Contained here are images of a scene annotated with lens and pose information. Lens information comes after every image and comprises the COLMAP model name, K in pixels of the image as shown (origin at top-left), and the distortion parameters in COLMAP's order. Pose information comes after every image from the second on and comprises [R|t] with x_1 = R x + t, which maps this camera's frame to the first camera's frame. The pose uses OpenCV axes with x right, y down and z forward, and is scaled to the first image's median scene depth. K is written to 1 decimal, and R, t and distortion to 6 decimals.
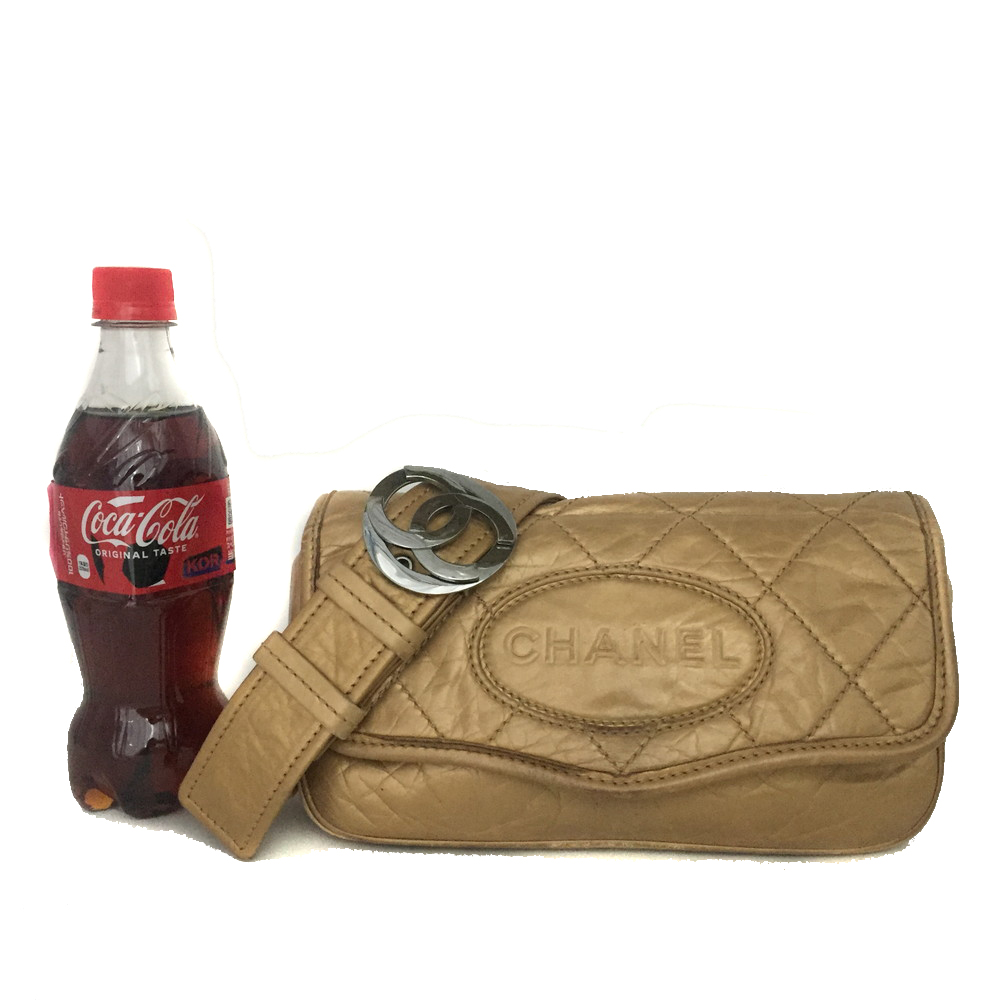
lens RADIAL K [[1159.8, 0, 502.3], [0, 1159.8, 498.7], [0, 0, 1]] dist [0.038036, 0.000000]
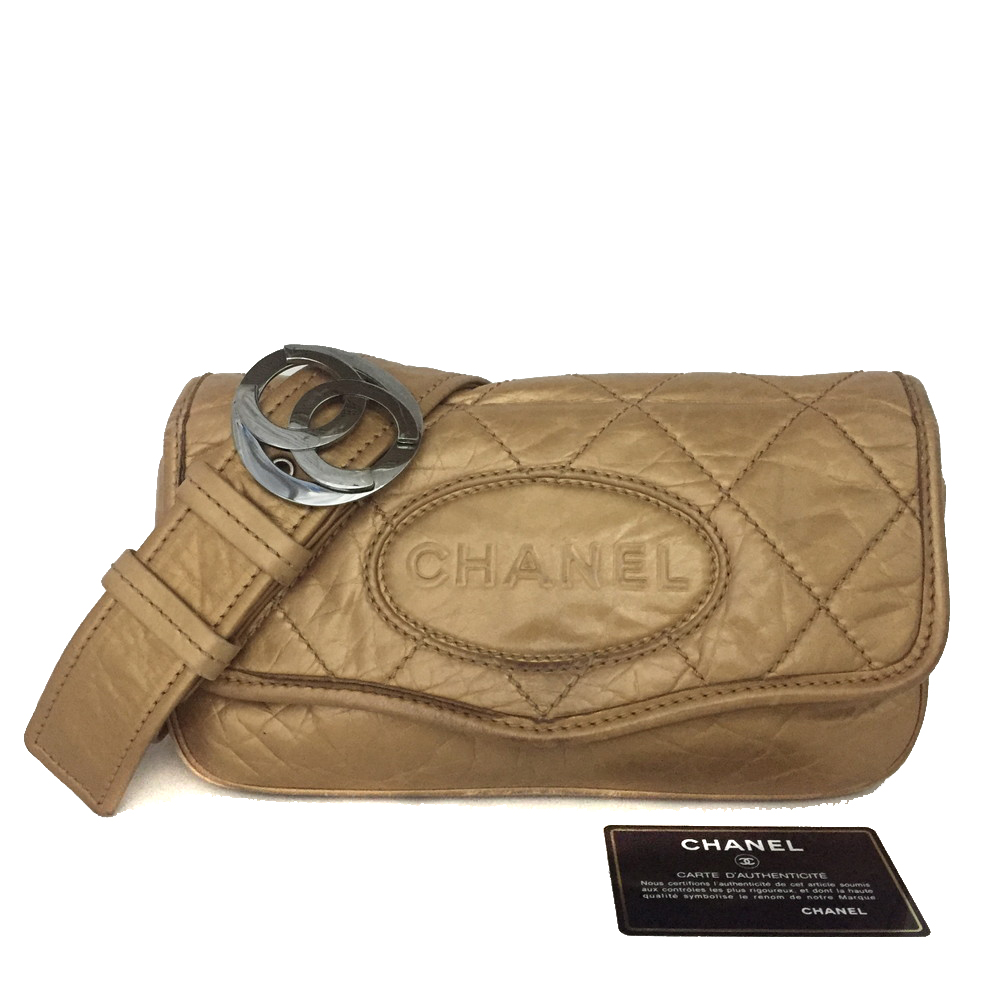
lens RADIAL K [[1159.8, 0, 496.7], [0, 1159.8, 500.7], [0, 0, 1]] dist [0.038036, 0.000000]
pose [[0.999917, -0.005805, 0.011477, 0.056763], [0.004223, 0.991065, 0.133315, -0.029599], [-0.012149, -0.133256, 0.991007, 0.183788]]
